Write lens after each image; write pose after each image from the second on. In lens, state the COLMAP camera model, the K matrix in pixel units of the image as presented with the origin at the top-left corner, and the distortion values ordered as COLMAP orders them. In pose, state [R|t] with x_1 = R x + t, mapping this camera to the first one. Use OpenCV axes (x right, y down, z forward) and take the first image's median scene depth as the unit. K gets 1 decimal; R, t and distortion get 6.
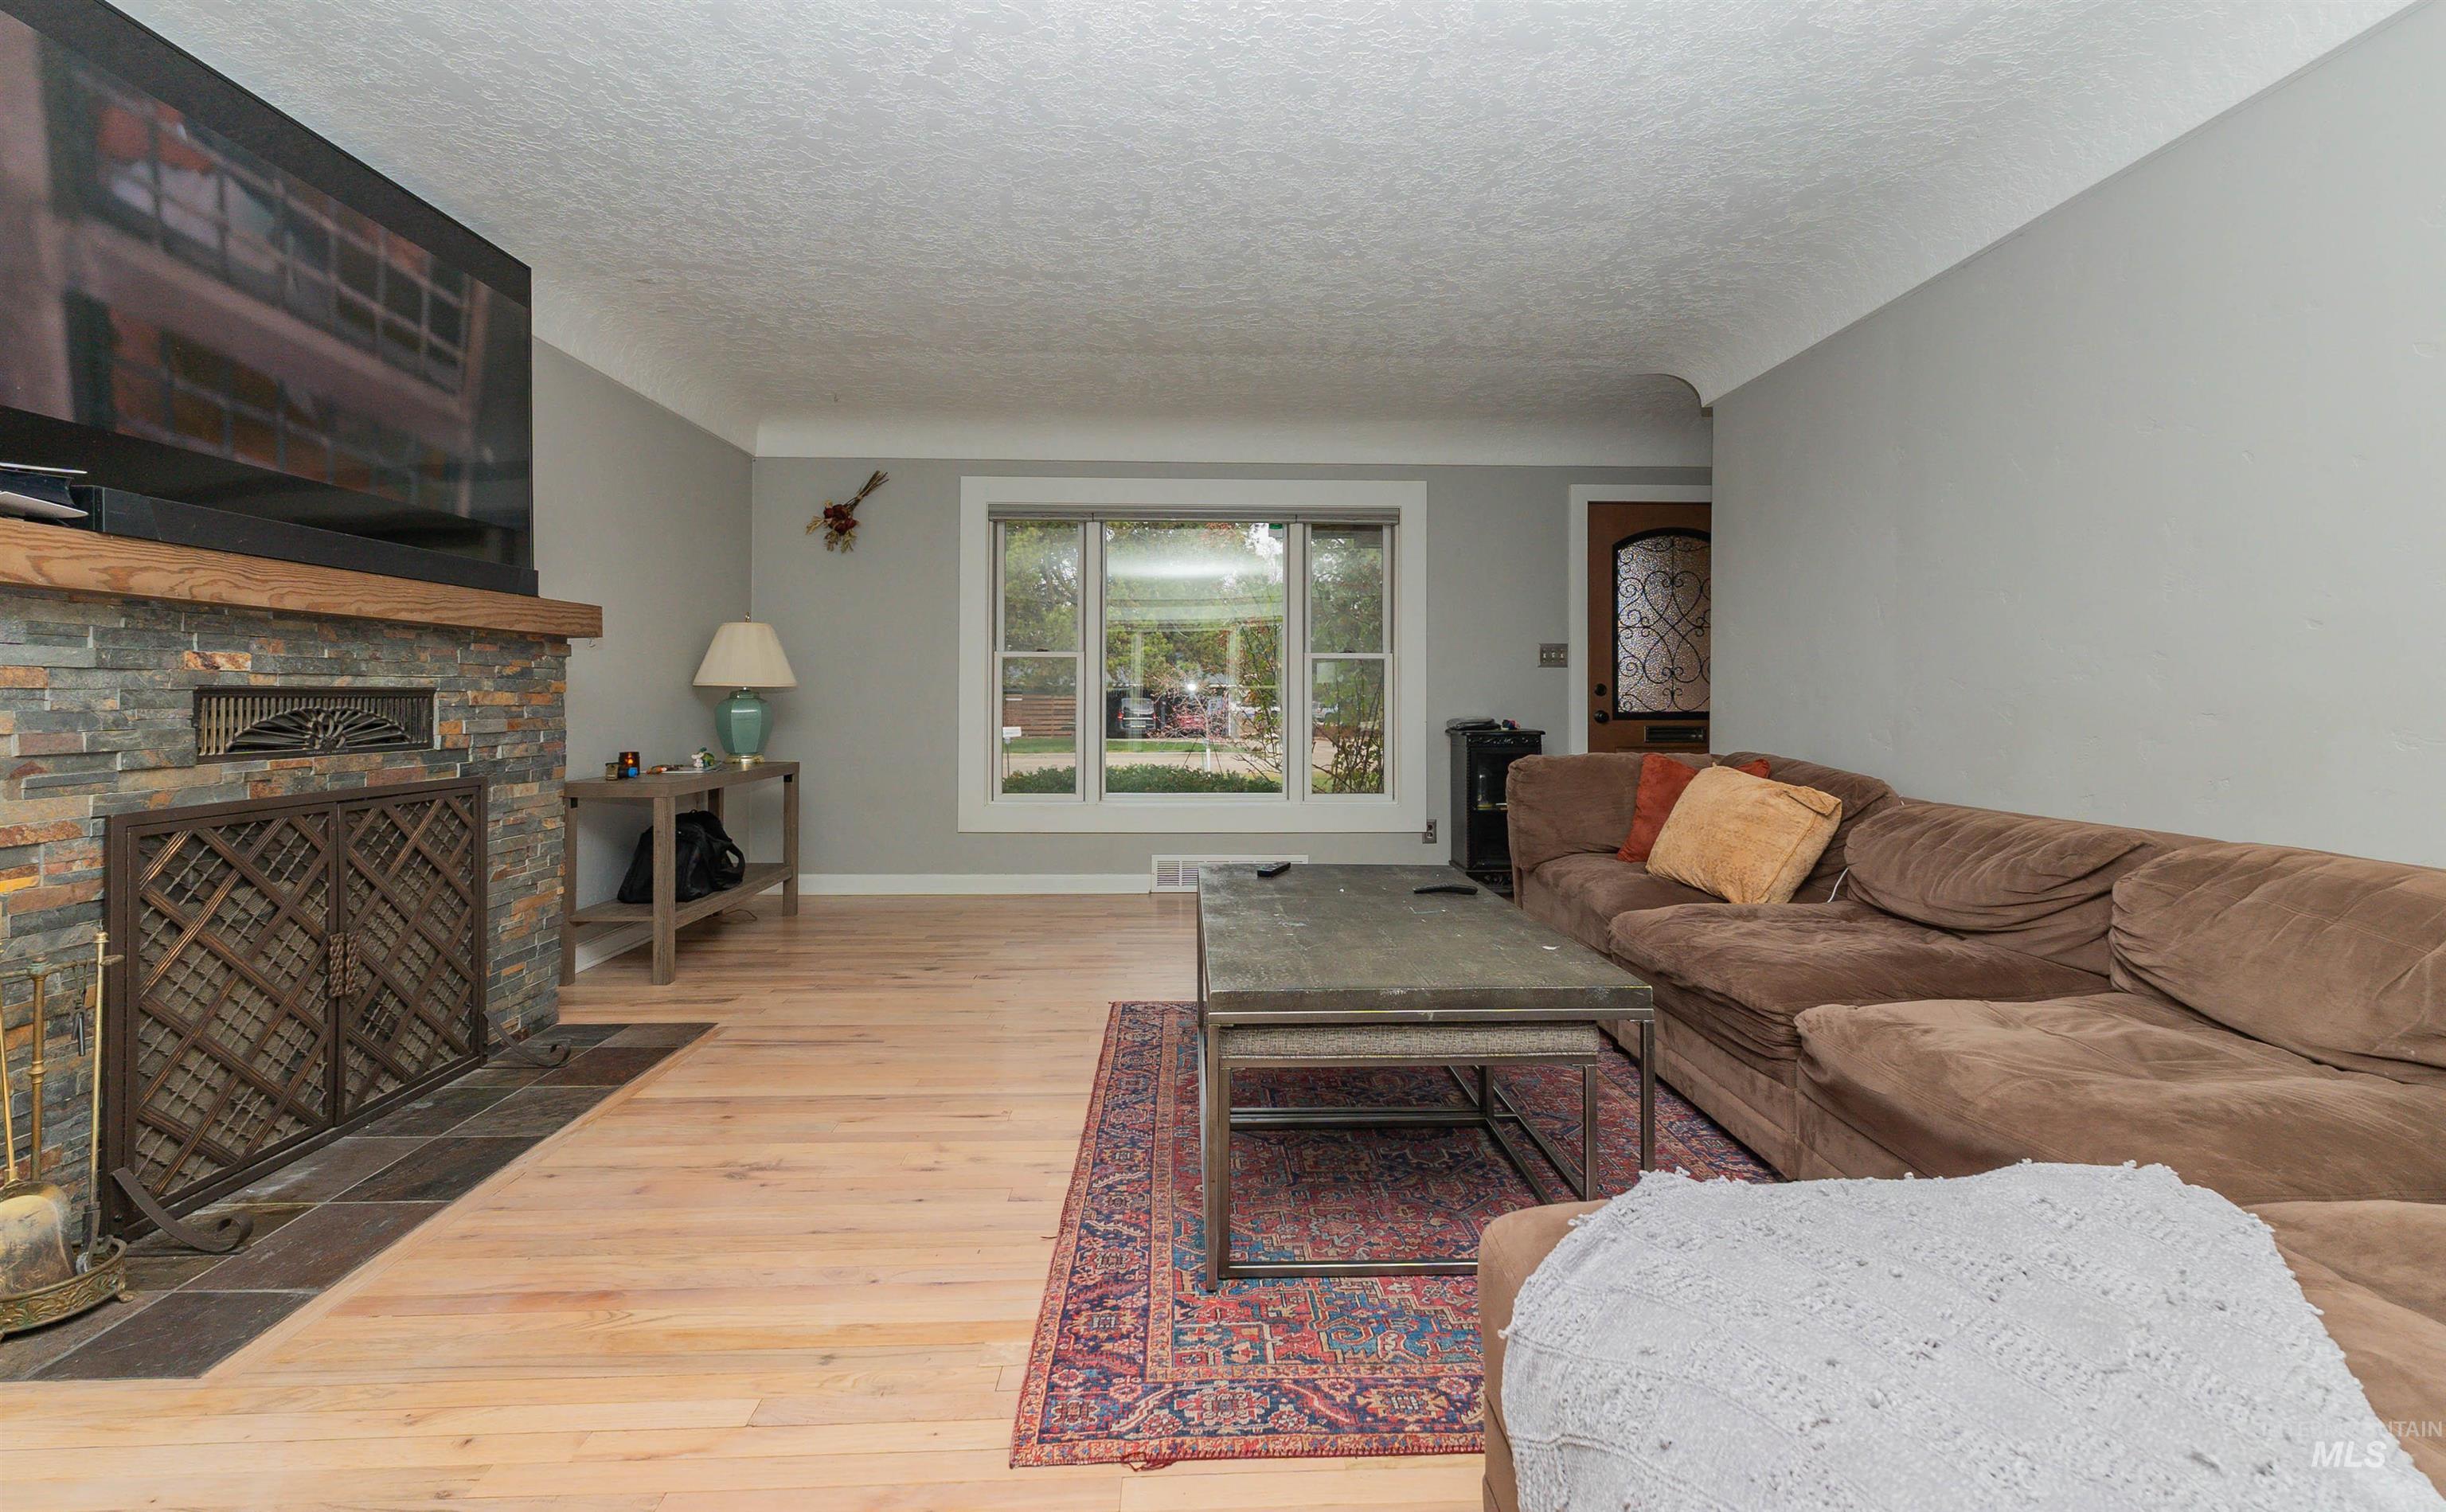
lens RADIAL K [[991.9, 0, 1233.9], [0, 991.9, 680.7], [0, 0, 1]] dist [0.008155, 0.000864]
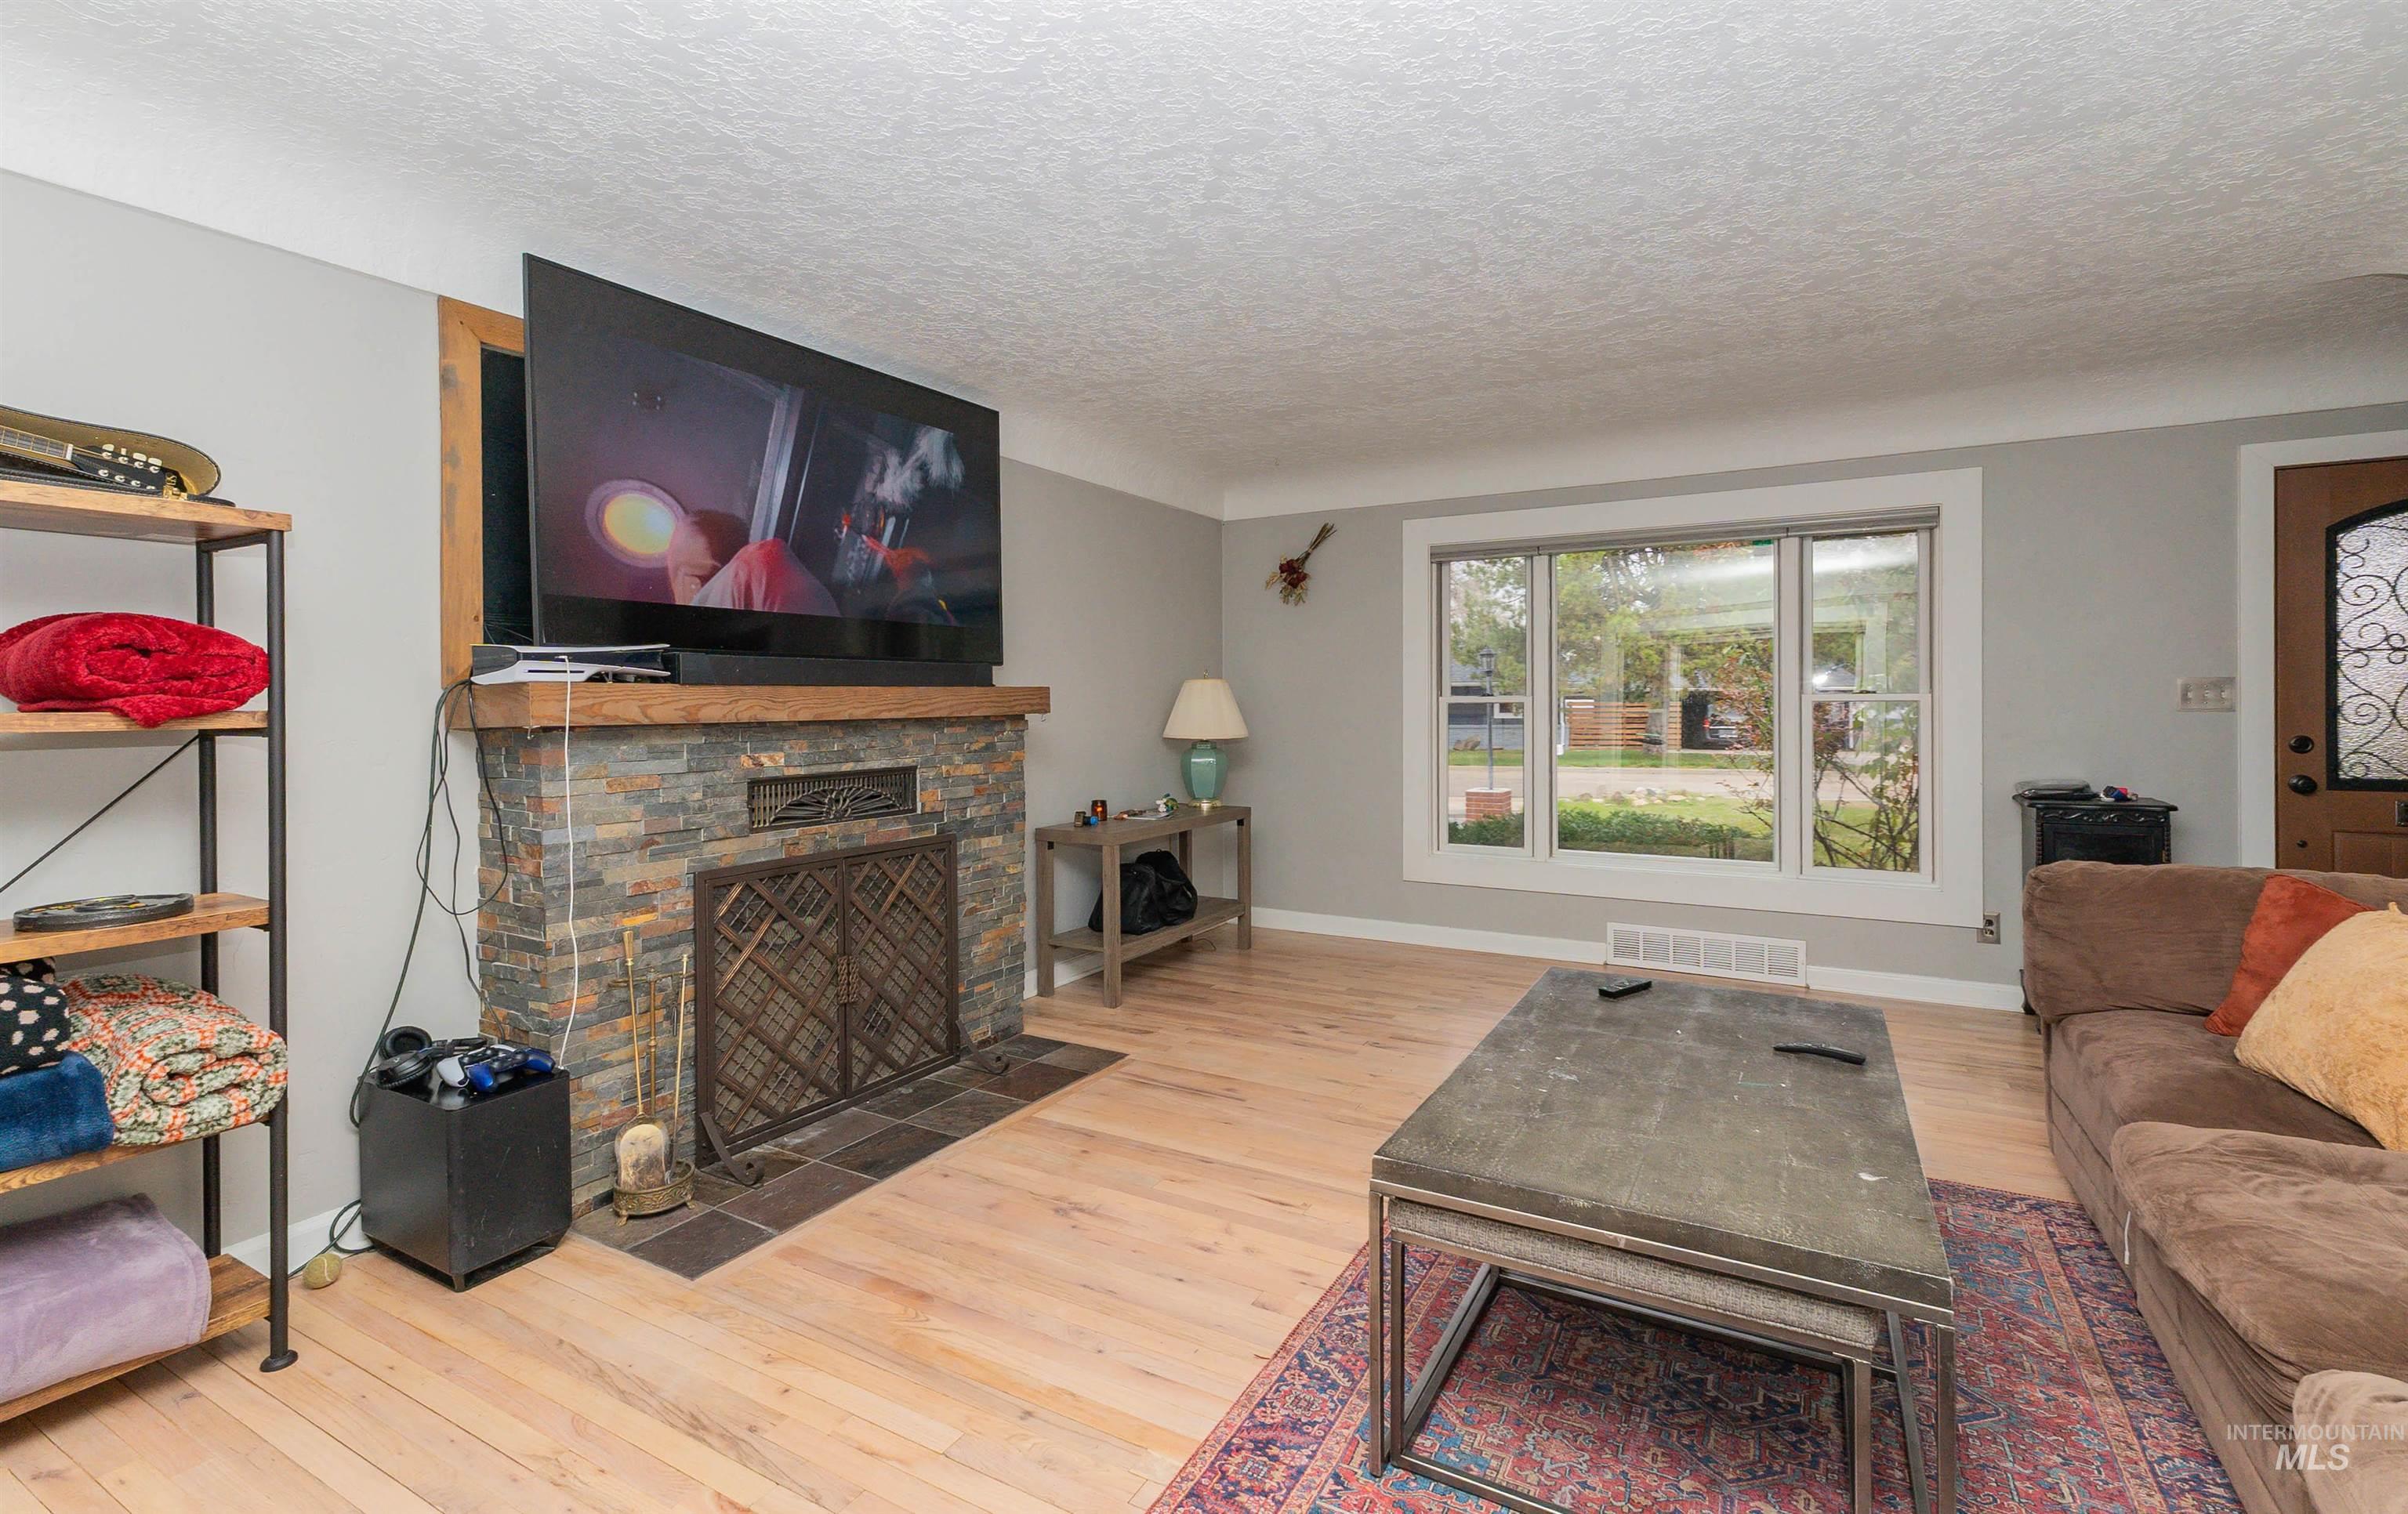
lens RADIAL K [[1035.2, 0, 1257.3], [0, 1035.2, 696.9], [0, 0, 1]] dist [0.006835, 0.000154]
pose [[0.864113, -0.008434, -0.503227, 0.254509], [0.014204, 0.999870, 0.007633, -0.086866], [0.503097, -0.013744, 0.864121, 0.071797]]
